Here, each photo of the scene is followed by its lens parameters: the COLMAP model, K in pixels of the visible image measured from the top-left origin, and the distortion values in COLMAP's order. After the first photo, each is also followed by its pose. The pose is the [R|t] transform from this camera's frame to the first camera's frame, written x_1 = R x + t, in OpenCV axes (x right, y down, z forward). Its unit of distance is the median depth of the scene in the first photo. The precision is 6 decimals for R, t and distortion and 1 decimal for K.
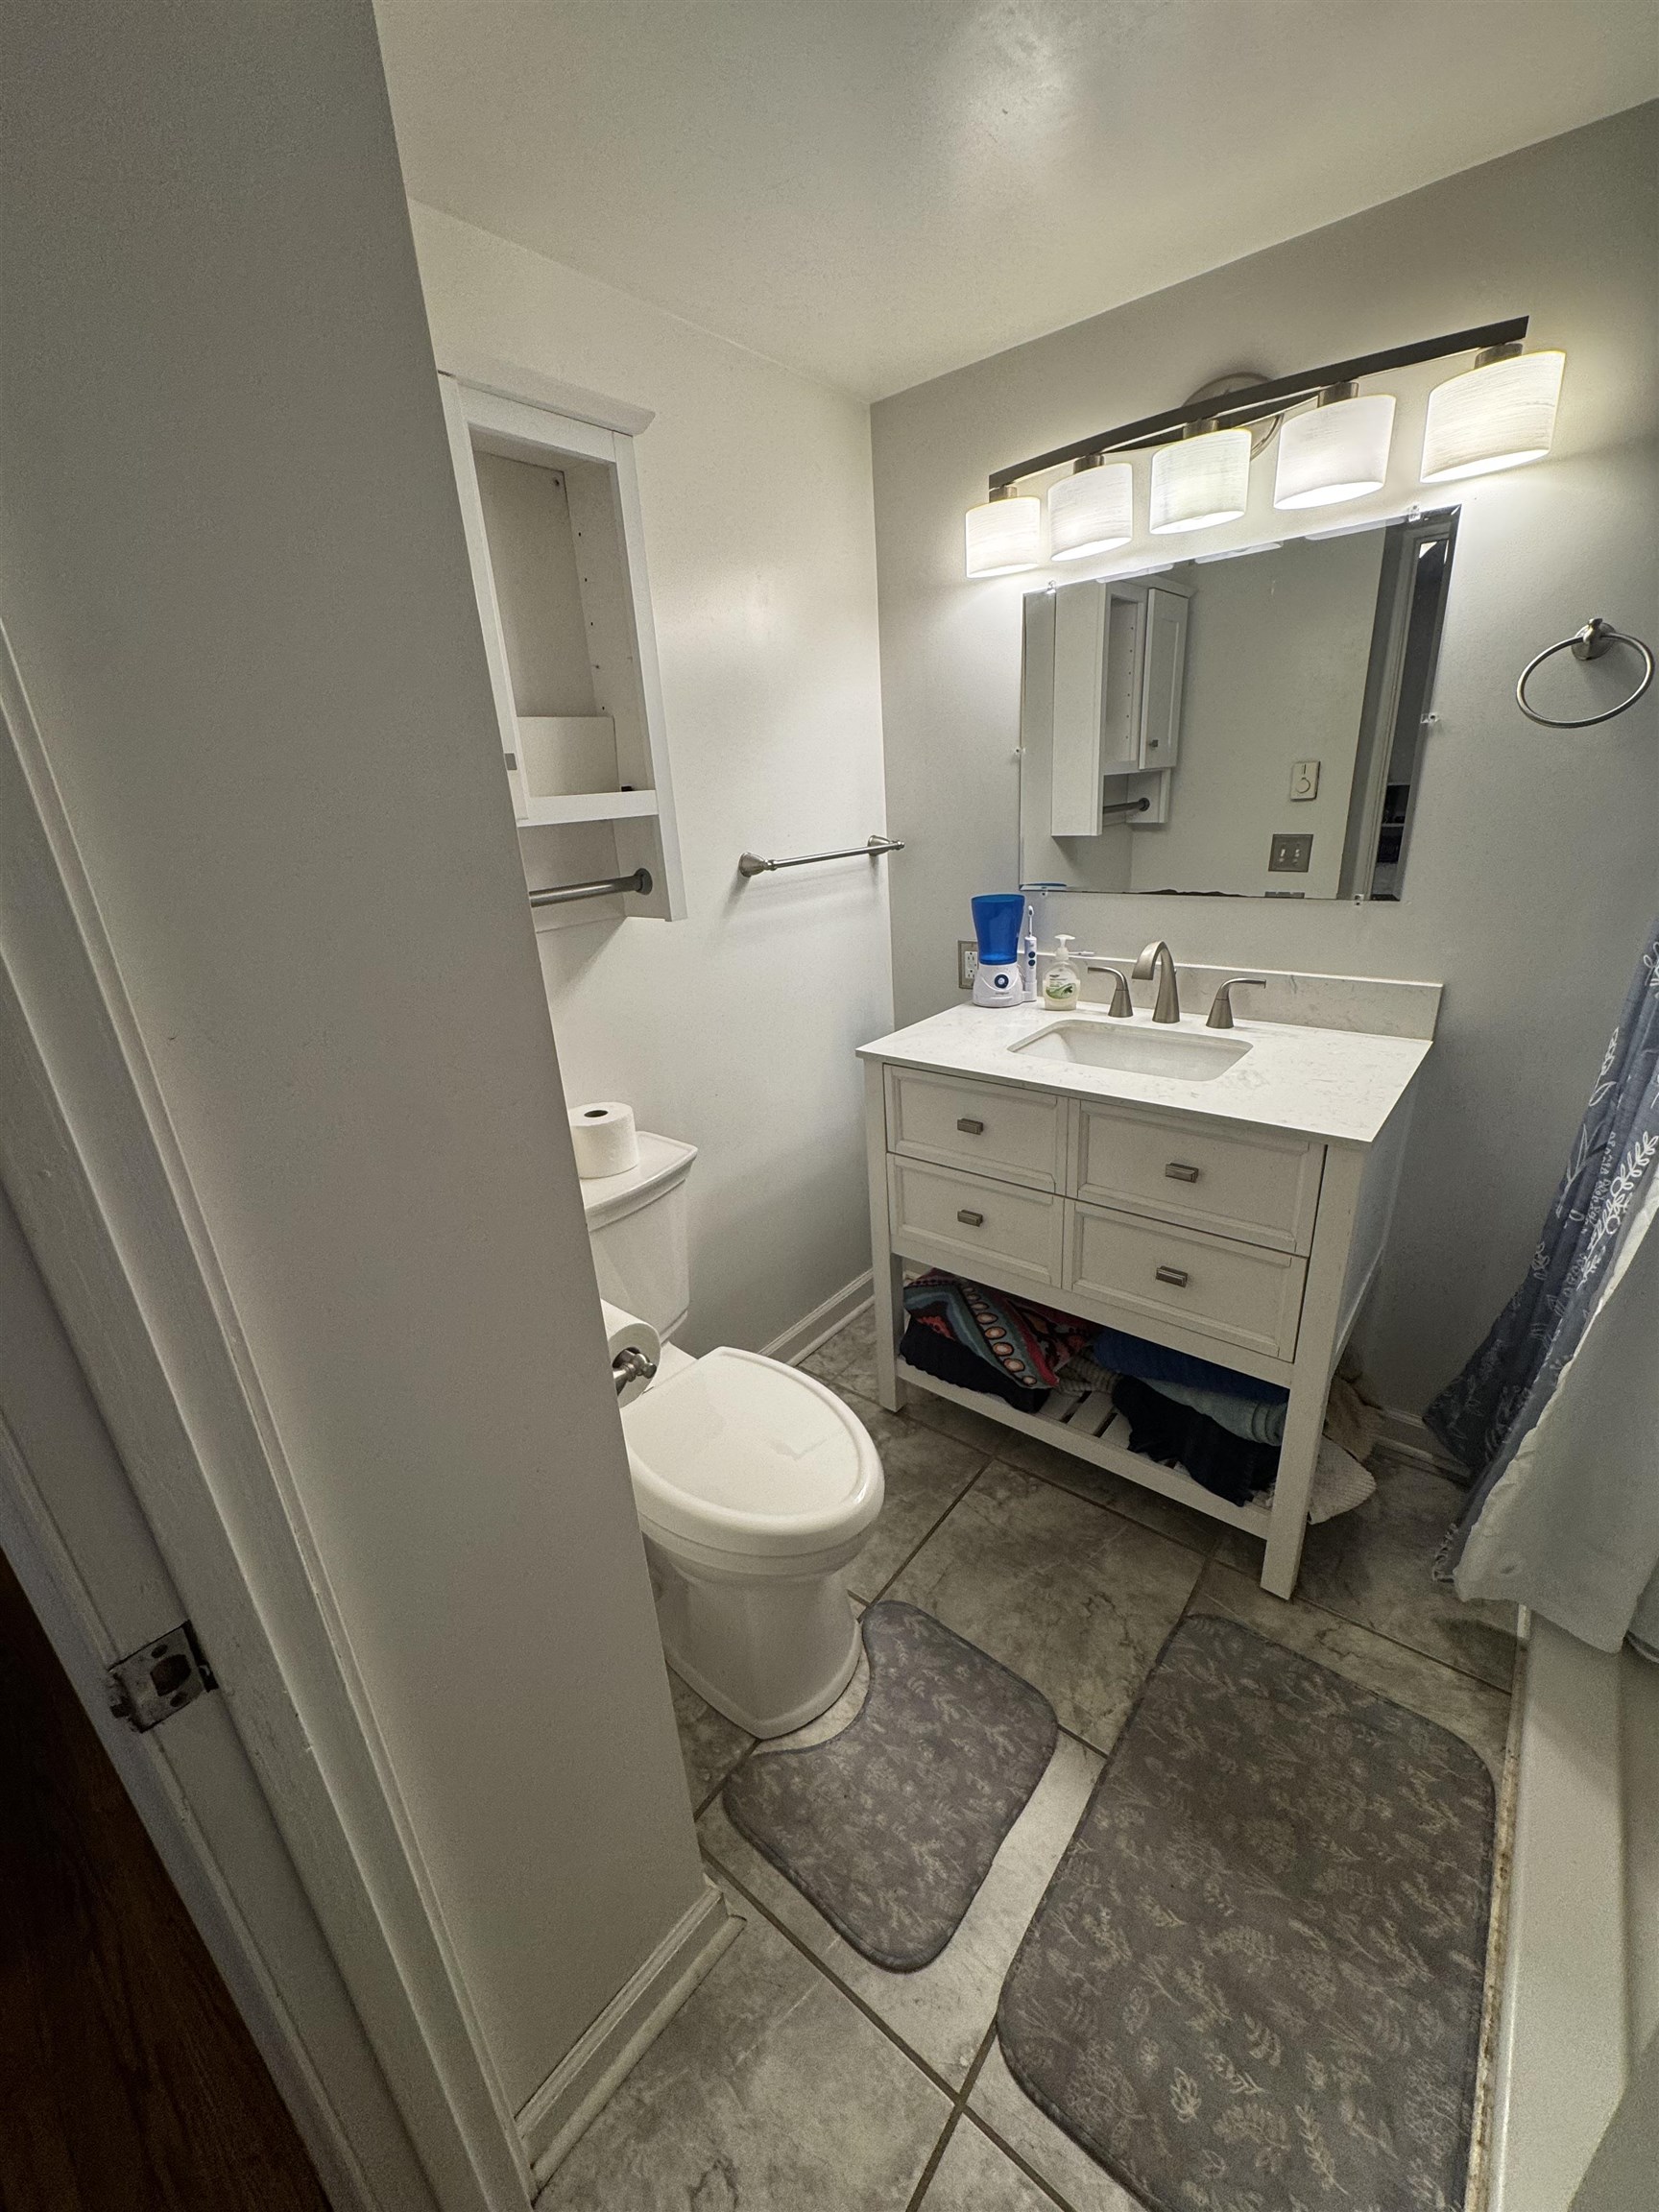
lens RADIAL K [[881.8, 0, 833.4], [0, 881.8, 1111.0], [0, 0, 1]] dist [-0.002383, 0.000693]
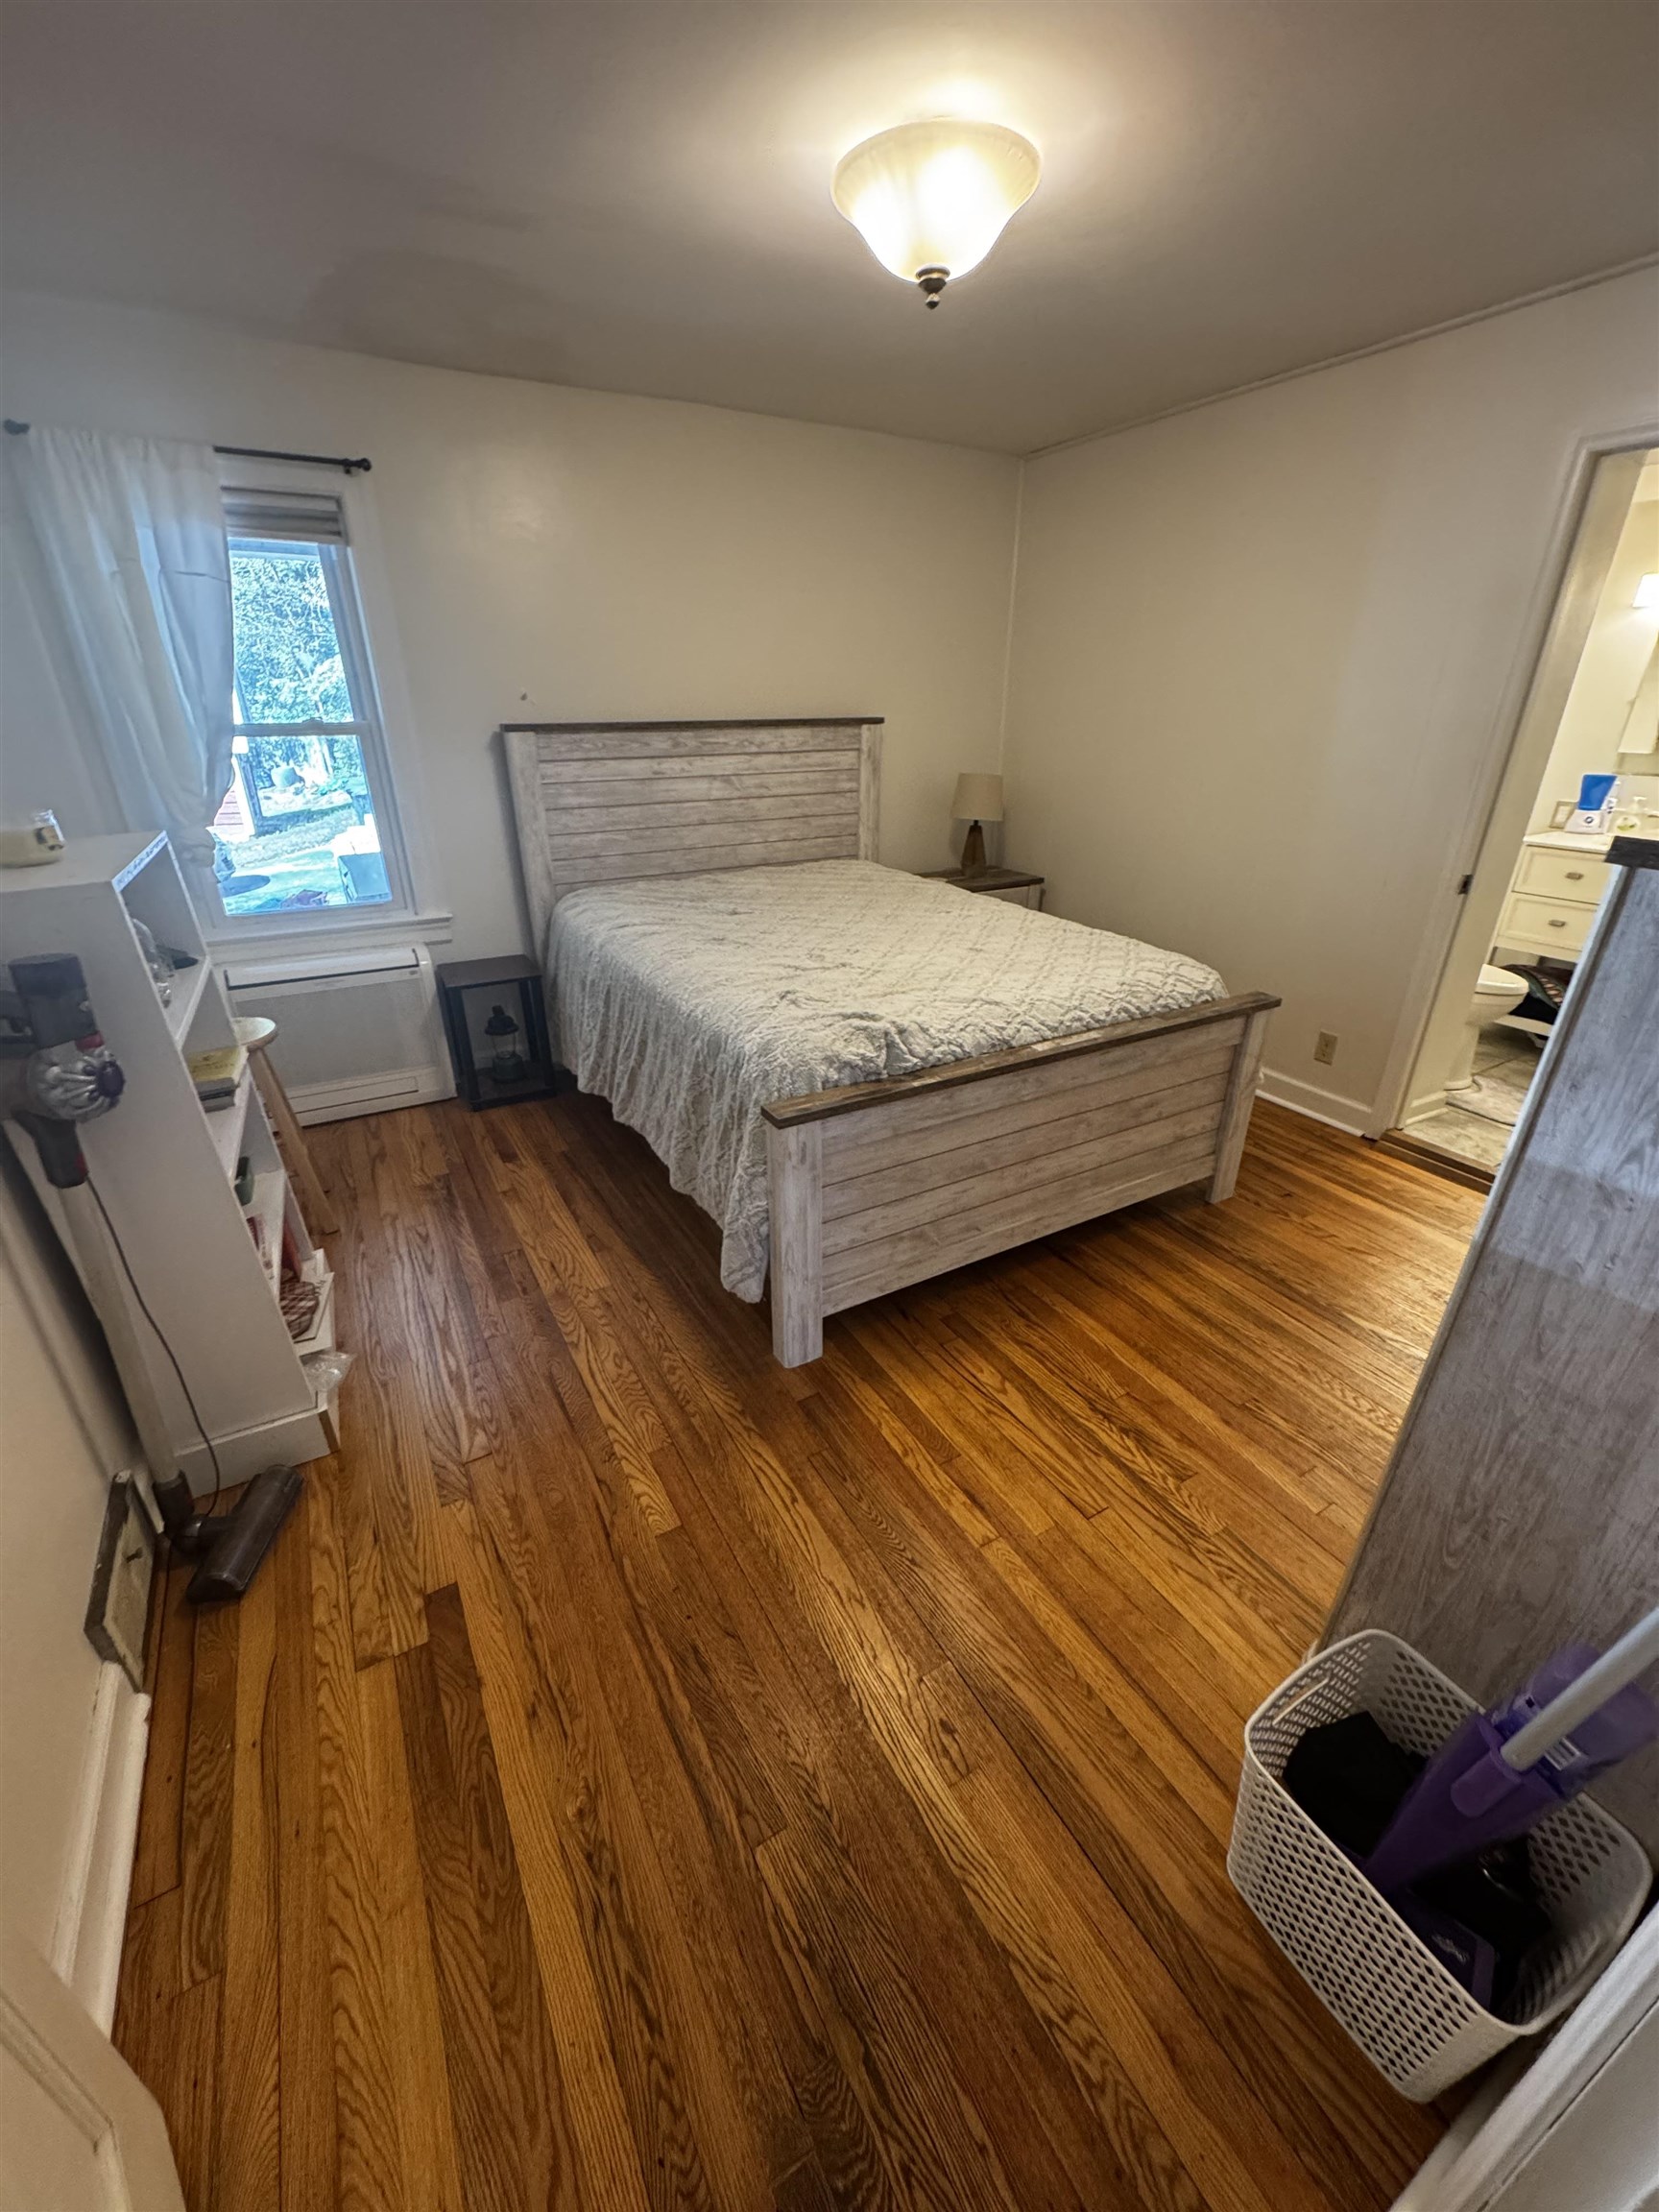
lens RADIAL K [[881.8, 0, 828.6], [0, 881.8, 1106.5], [0, 0, 1]] dist [-0.002383, 0.000693]
pose [[0.932442, 0.200310, -0.300712, -0.923441], [-0.172721, 0.978119, 0.115973, 0.744327], [0.317363, -0.056199, 0.946637, -1.952920]]
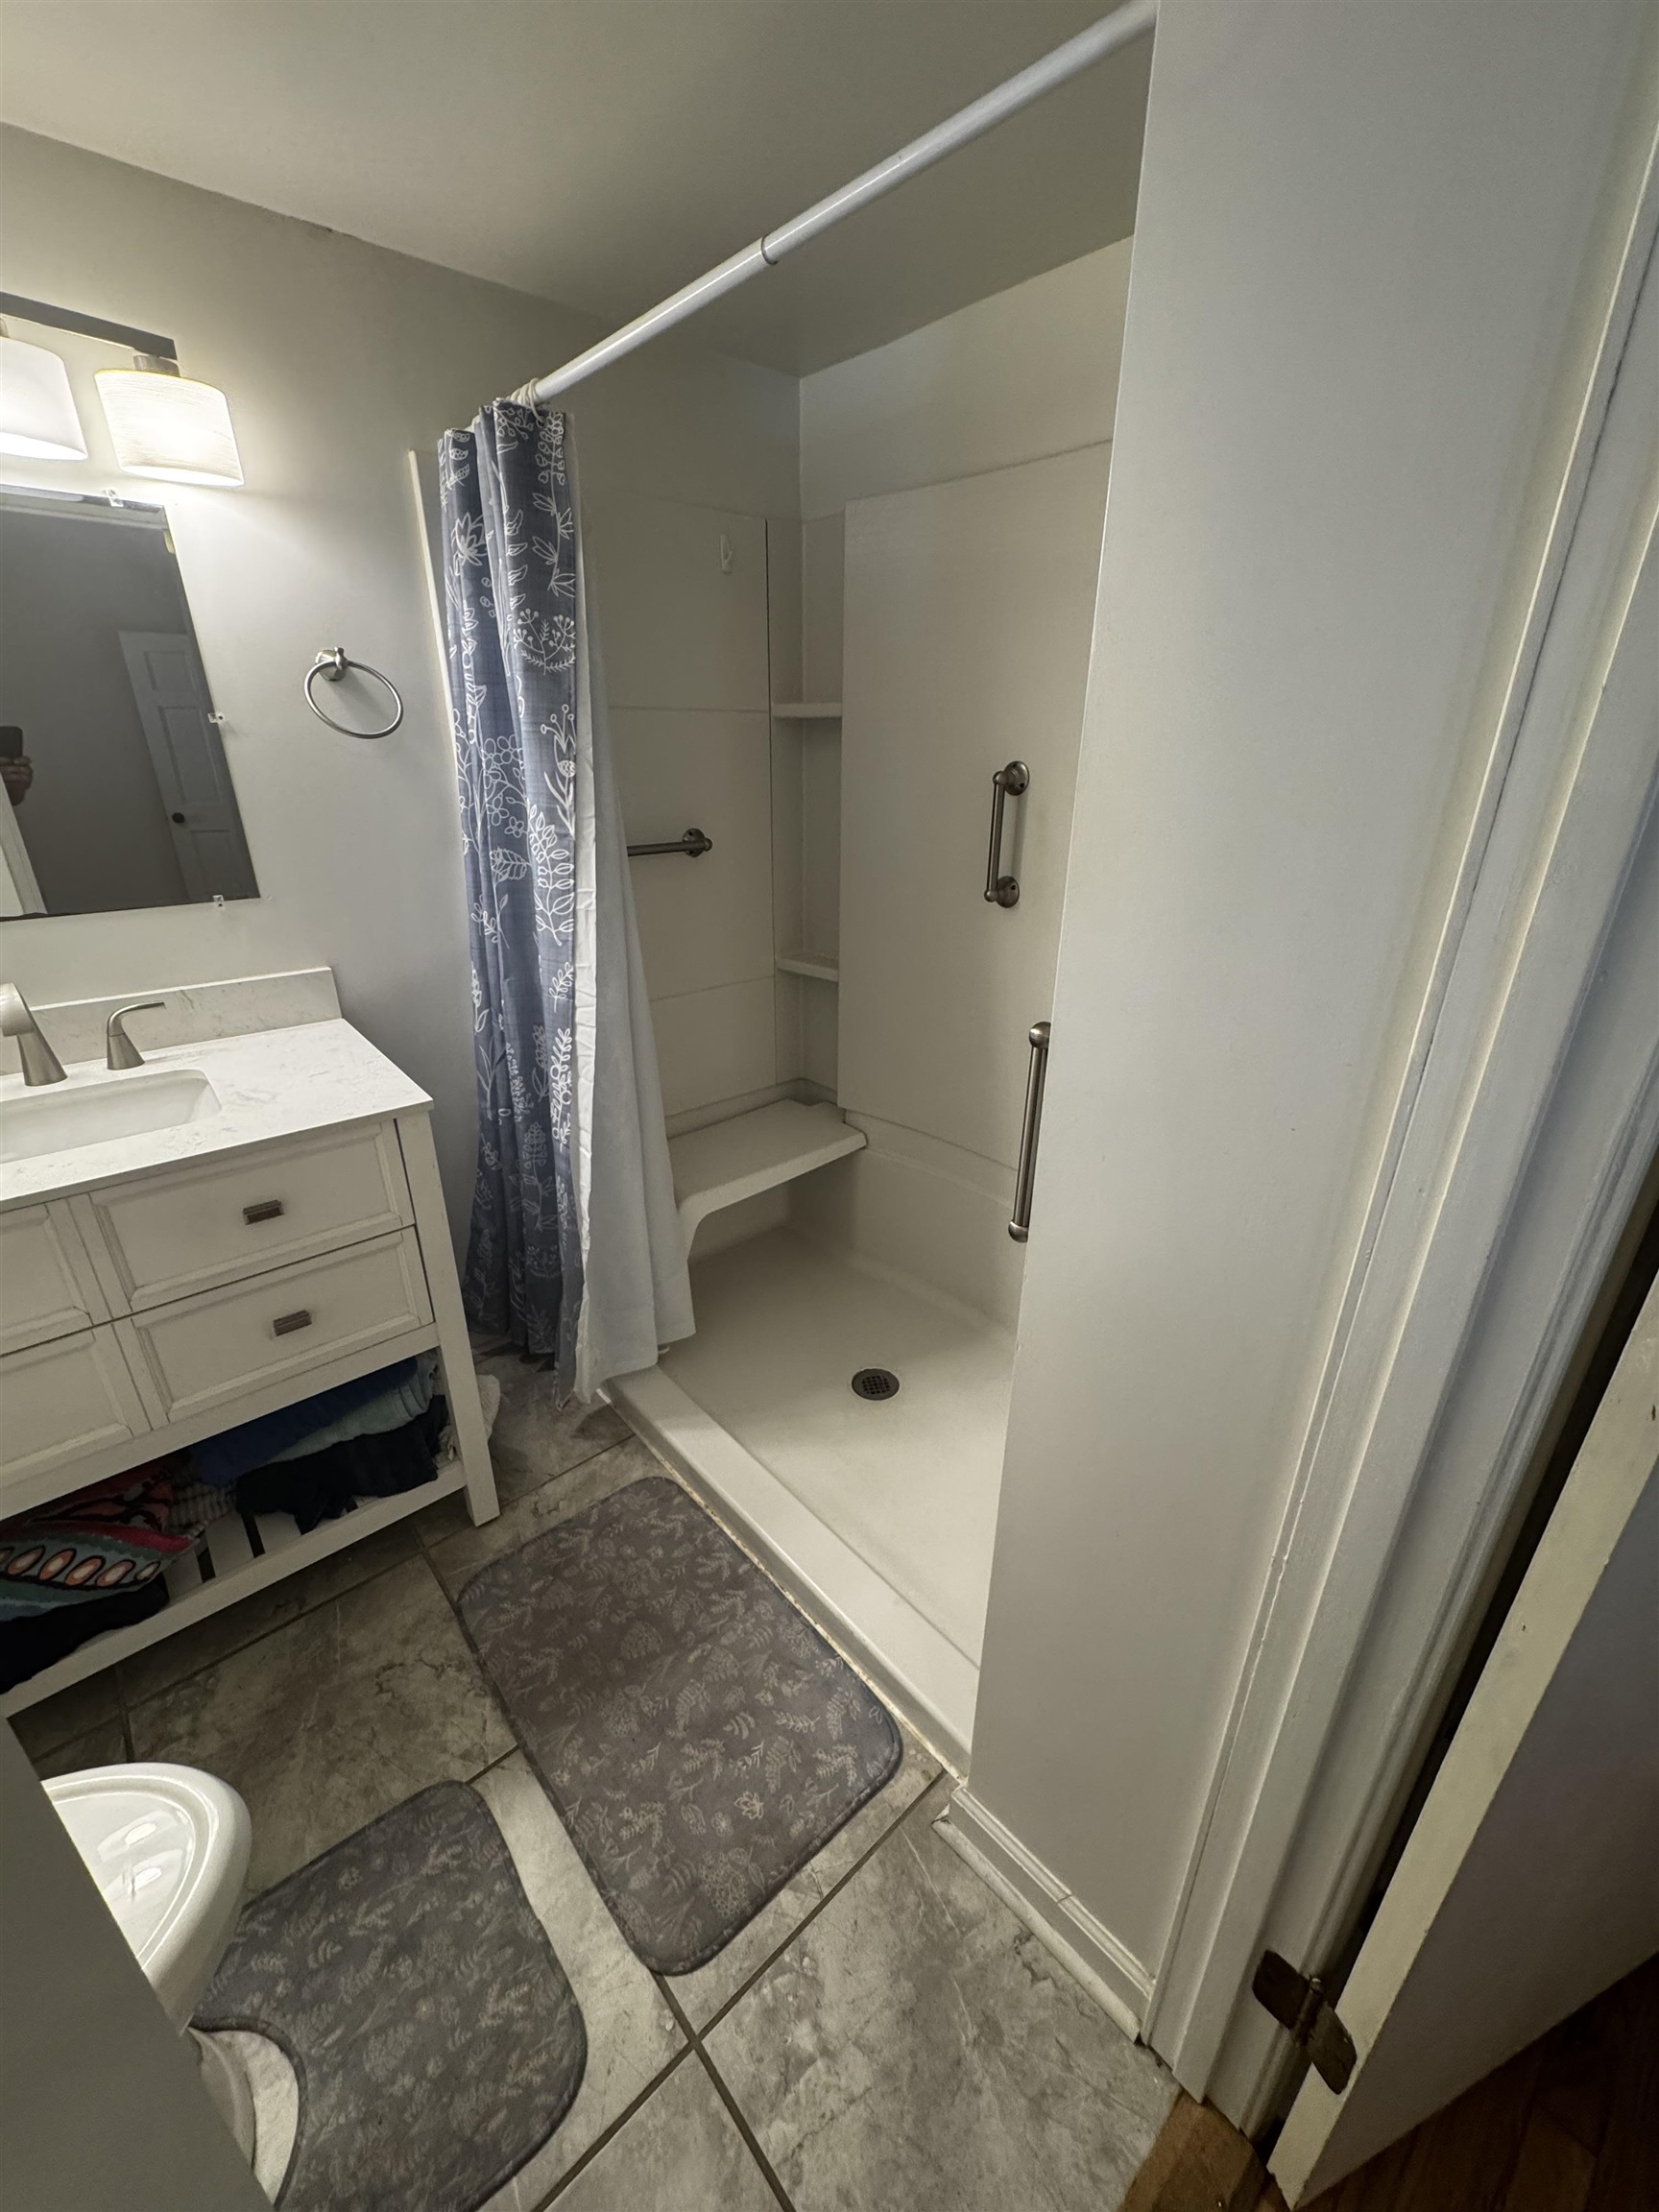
lens RADIAL K [[881.8, 0, 828.9], [0, 881.8, 1108.9], [0, 0, 1]] dist [-0.002383, 0.000693]
pose [[0.168011, -0.325237, 0.930587, -0.303700], [0.329599, 0.908211, 0.257910, -0.065855], [-0.929052, 0.263389, 0.259787, 0.198712]]
